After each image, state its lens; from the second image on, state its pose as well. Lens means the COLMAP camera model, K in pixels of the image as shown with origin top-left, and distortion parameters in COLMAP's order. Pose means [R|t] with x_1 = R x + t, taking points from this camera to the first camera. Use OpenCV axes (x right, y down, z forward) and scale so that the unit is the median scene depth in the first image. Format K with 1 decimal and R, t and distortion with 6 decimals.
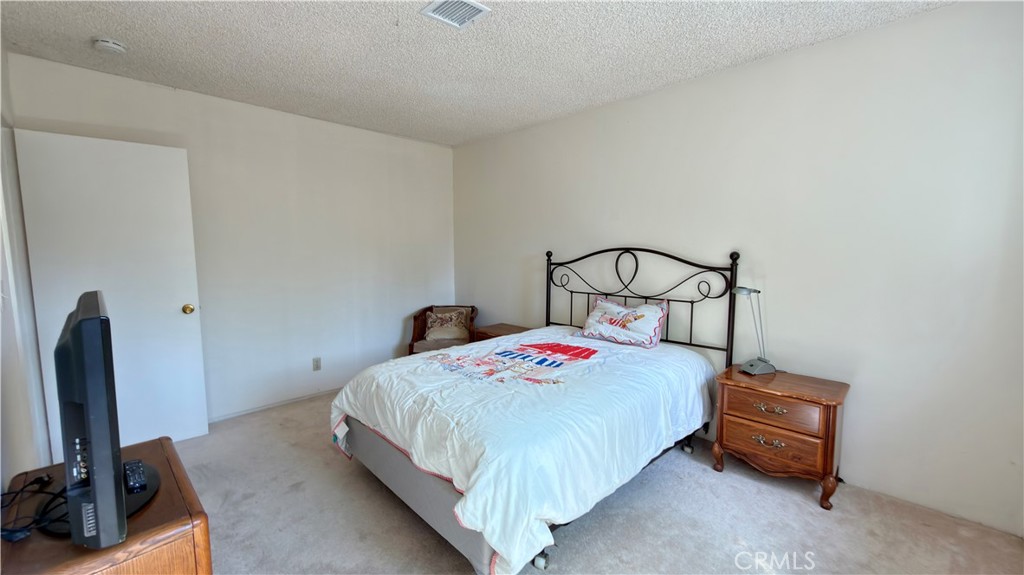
lens RADIAL K [[415.5, 0, 516.3], [0, 415.5, 289.4], [0, 0, 1]] dist [-0.000521, 0.000095]
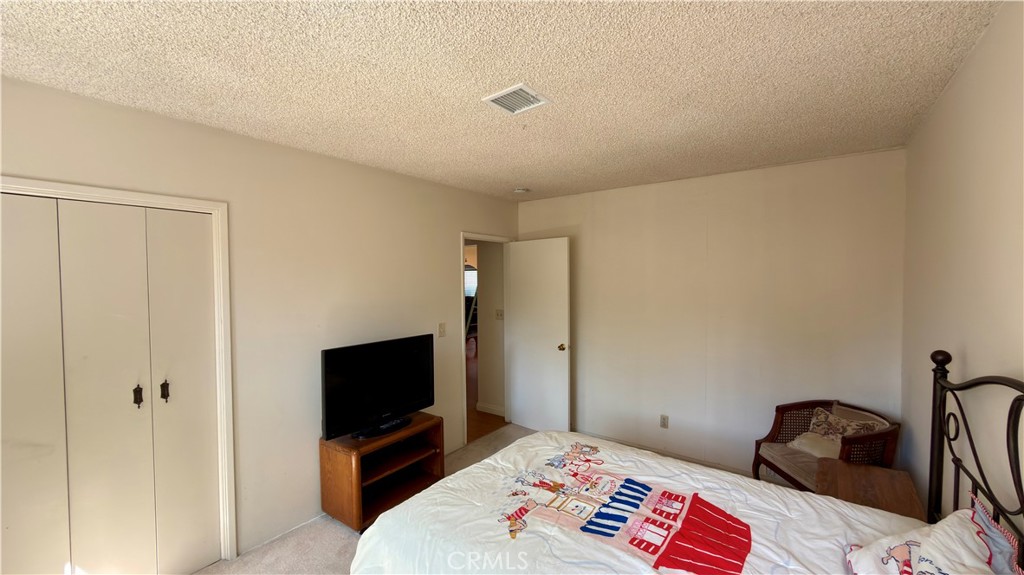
lens RADIAL K [[415.5, 0, 513.1], [0, 415.5, 288.4], [0, 0, 1]] dist [-0.000521, 0.000095]
pose [[0.114349, 0.028368, -0.993036, 0.571855], [-0.087425, 0.996001, 0.018386, -0.156439], [0.989586, 0.084714, 0.116372, 0.605884]]
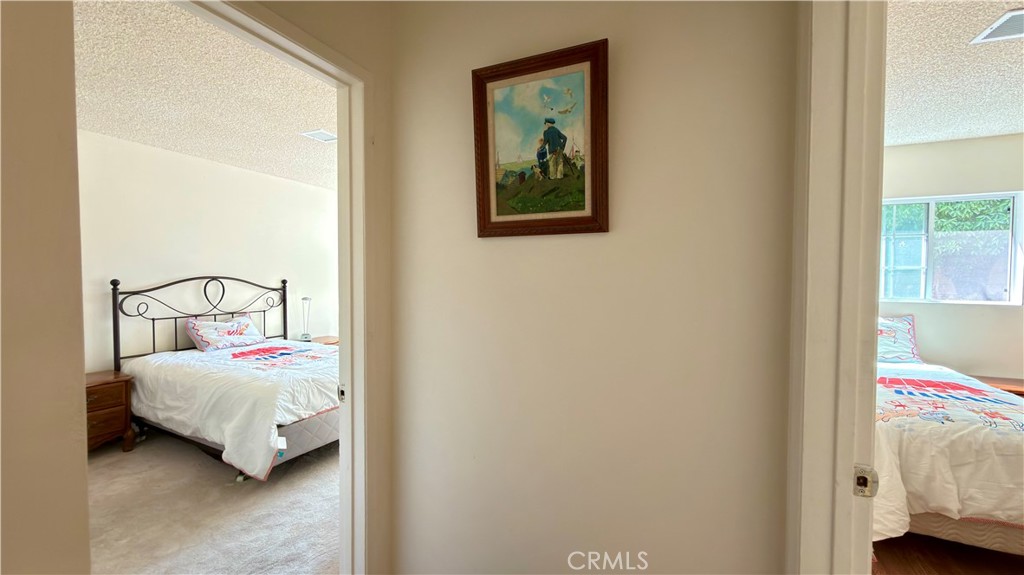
lens RADIAL K [[415.5, 0, 512.6], [0, 415.5, 288.0], [0, 0, 1]] dist [-0.000521, 0.000095]
pose [[-0.342313, -0.020405, 0.939364, -1.323261], [0.087792, 0.994696, 0.053599, -0.056379], [-0.935475, 0.100816, -0.338706, 0.609879]]
